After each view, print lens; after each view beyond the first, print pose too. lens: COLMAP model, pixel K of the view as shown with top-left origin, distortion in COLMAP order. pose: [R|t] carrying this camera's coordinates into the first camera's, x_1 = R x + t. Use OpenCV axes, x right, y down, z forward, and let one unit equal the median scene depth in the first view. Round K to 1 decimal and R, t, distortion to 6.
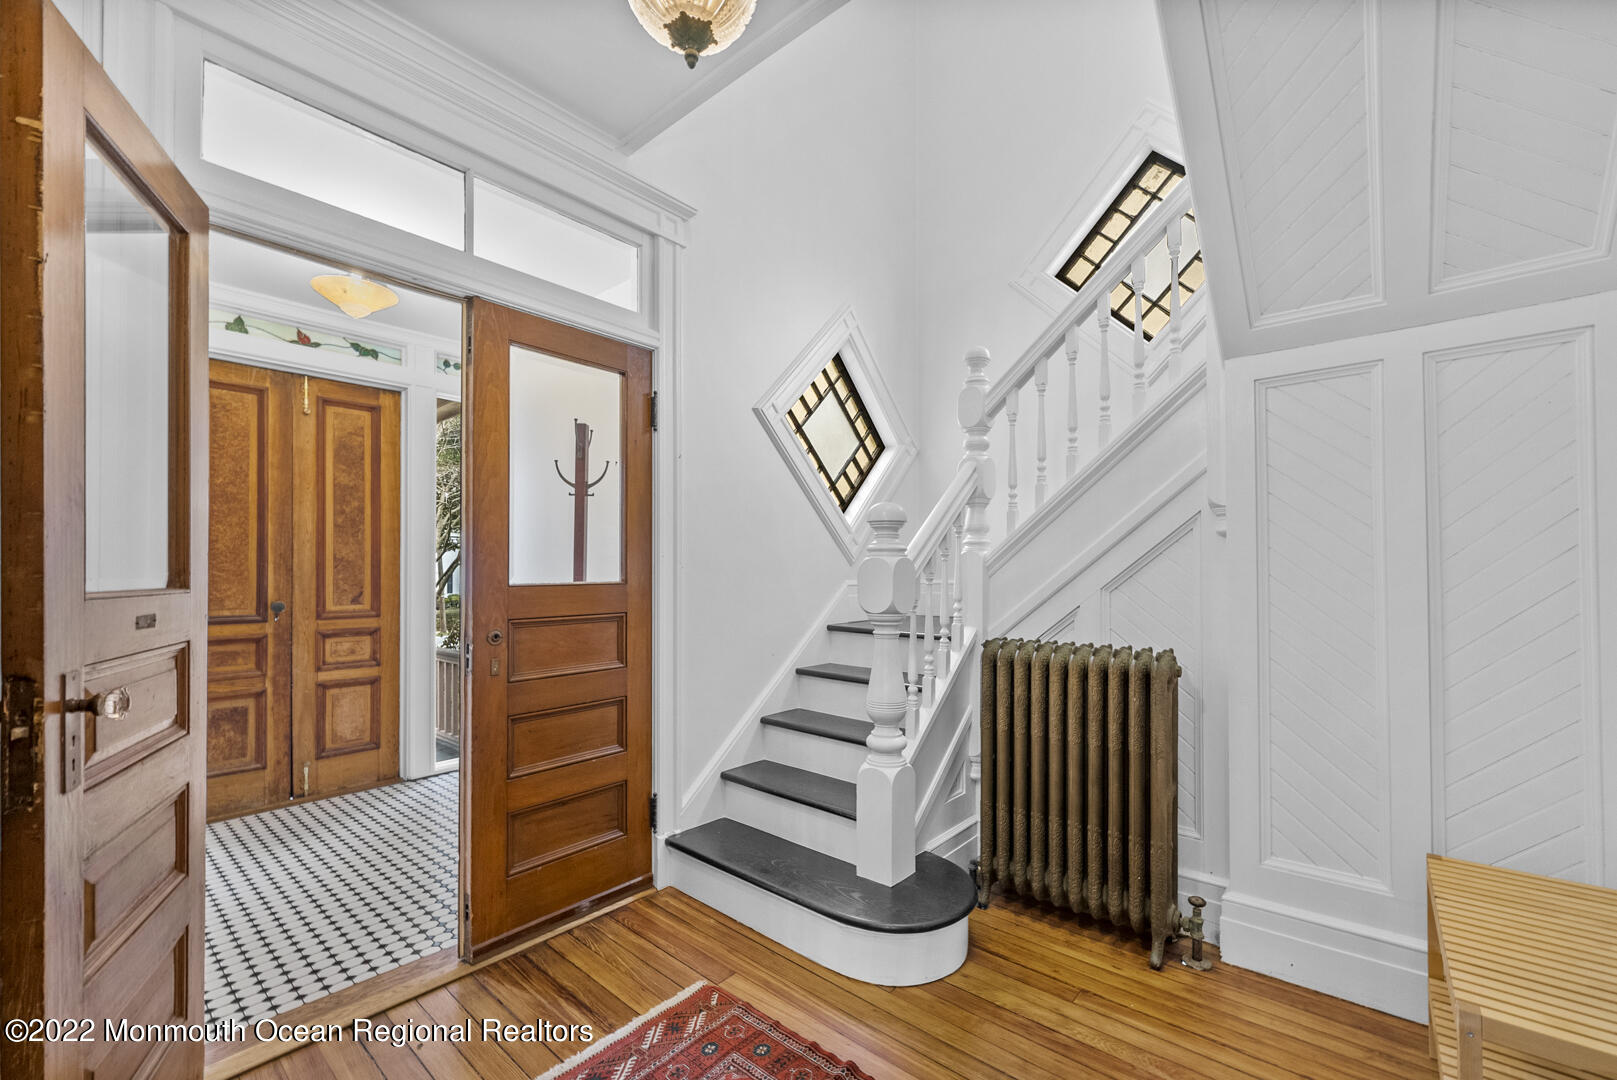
lens RADIAL K [[667.0, 0, 810.9], [0, 667.0, 571.8], [0, 0, 1]] dist [-0.000006, -0.000037]
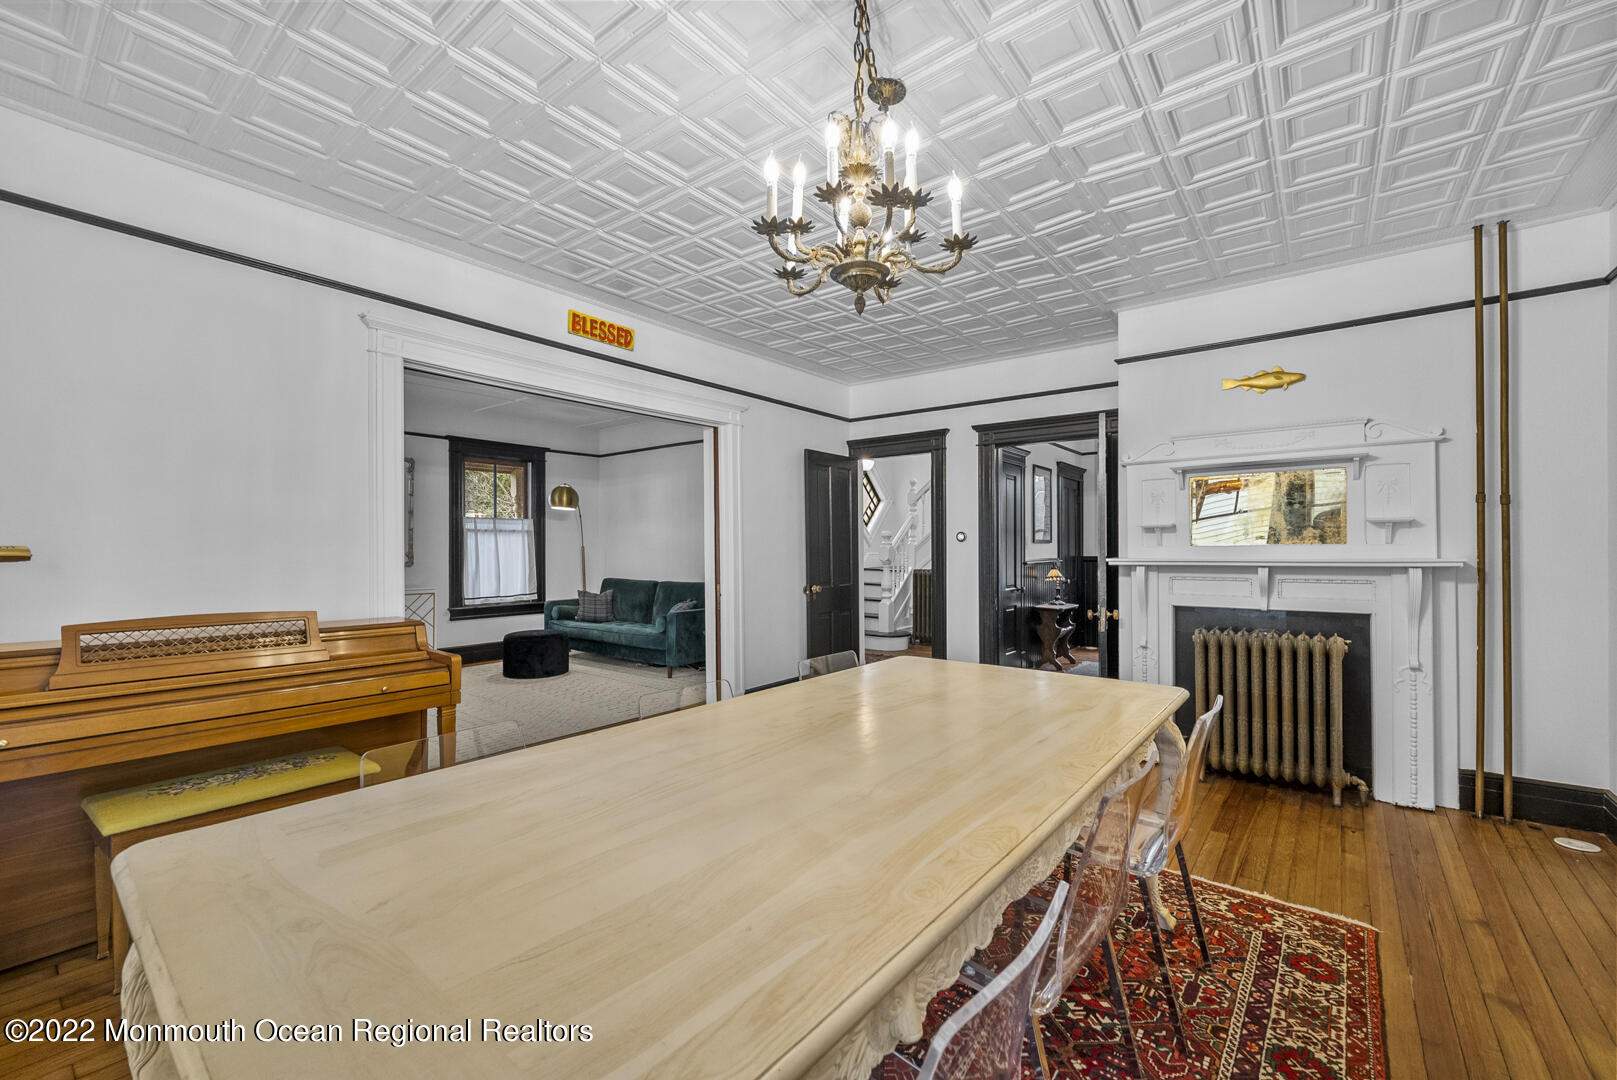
lens RADIAL K [[667.0, 0, 806.5], [0, 667.0, 545.8], [0, 0, 1]] dist [-0.000006, -0.000037]
pose [[0.998950, 0.003250, 0.045707, -0.402903], [-0.003191, 0.999994, -0.001366, -0.013404], [-0.045711, 0.001219, 0.998954, -2.154192]]
